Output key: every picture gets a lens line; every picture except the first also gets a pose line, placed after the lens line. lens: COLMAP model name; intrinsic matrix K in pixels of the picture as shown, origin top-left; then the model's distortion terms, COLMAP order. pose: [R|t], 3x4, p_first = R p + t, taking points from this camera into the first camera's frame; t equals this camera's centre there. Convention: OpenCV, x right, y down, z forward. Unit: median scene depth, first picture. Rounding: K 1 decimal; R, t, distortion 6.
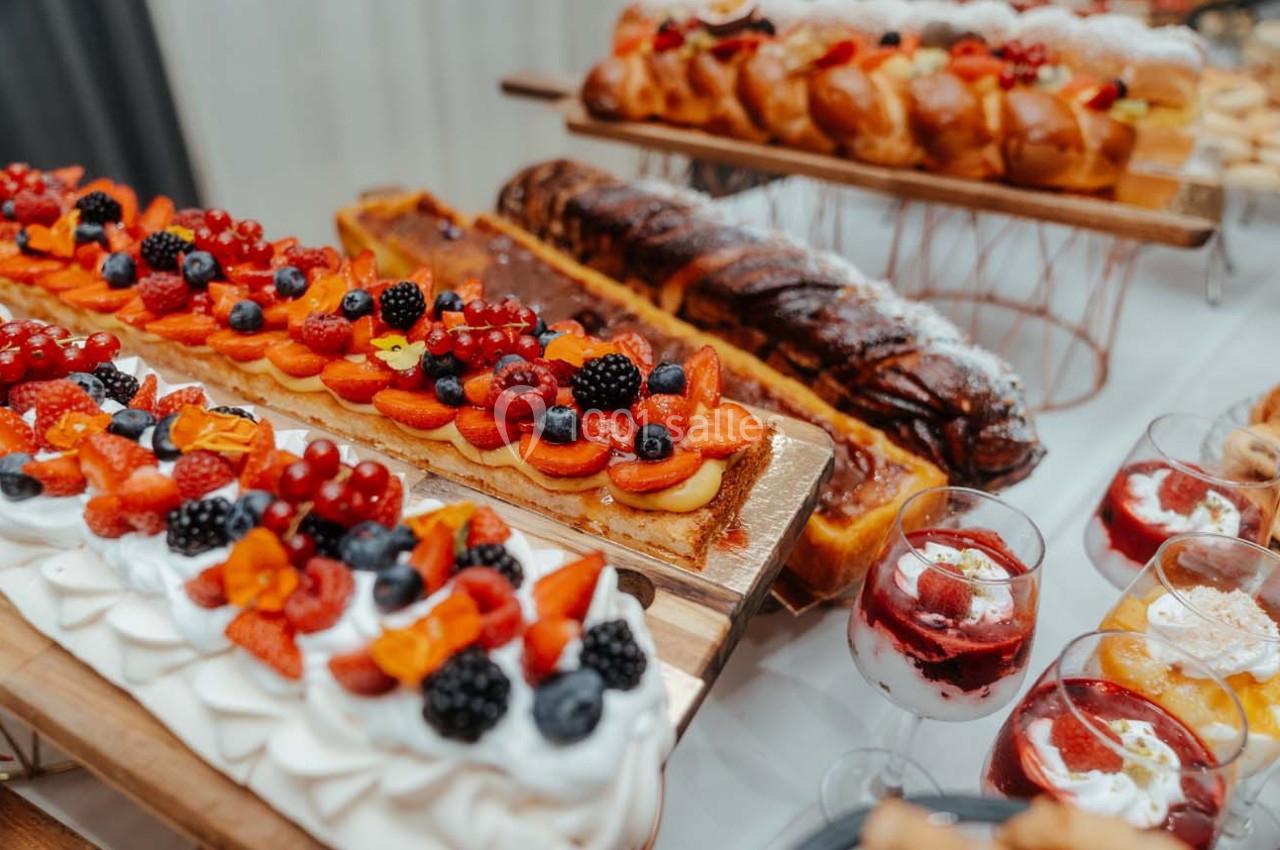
lens RADIAL K [[900.6, 0, 640.0], [0, 900.6, 425.0], [0, 0, 1]] dist [0.002057, -0.000740]
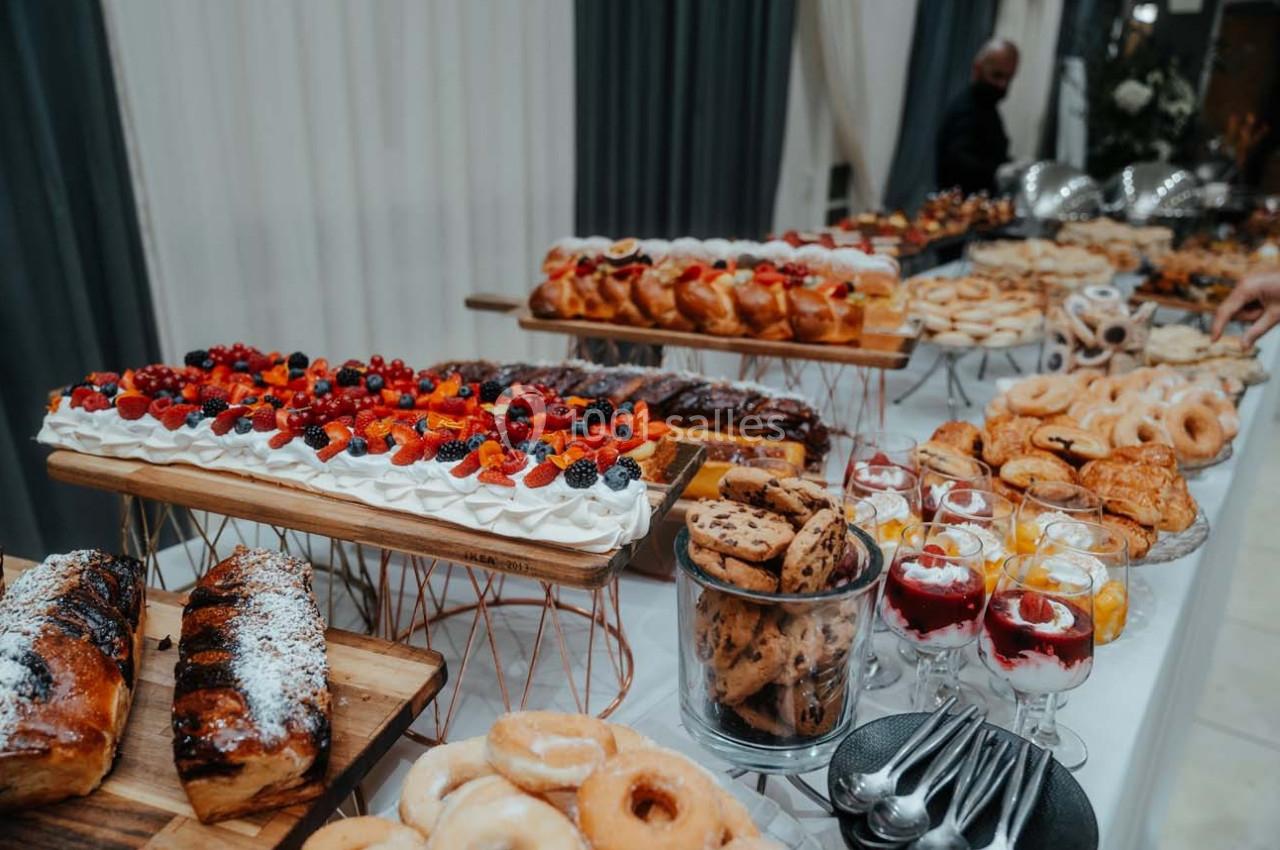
lens RADIAL K [[900.6, 0, 640.0], [0, 900.6, 425.0], [0, 0, 1]] dist [0.002057, -0.000740]
pose [[0.989556, -0.051929, 0.134473, -0.117790], [0.082350, 0.969299, -0.231686, 0.251326], [-0.118313, 0.240340, 0.963452, -0.557386]]
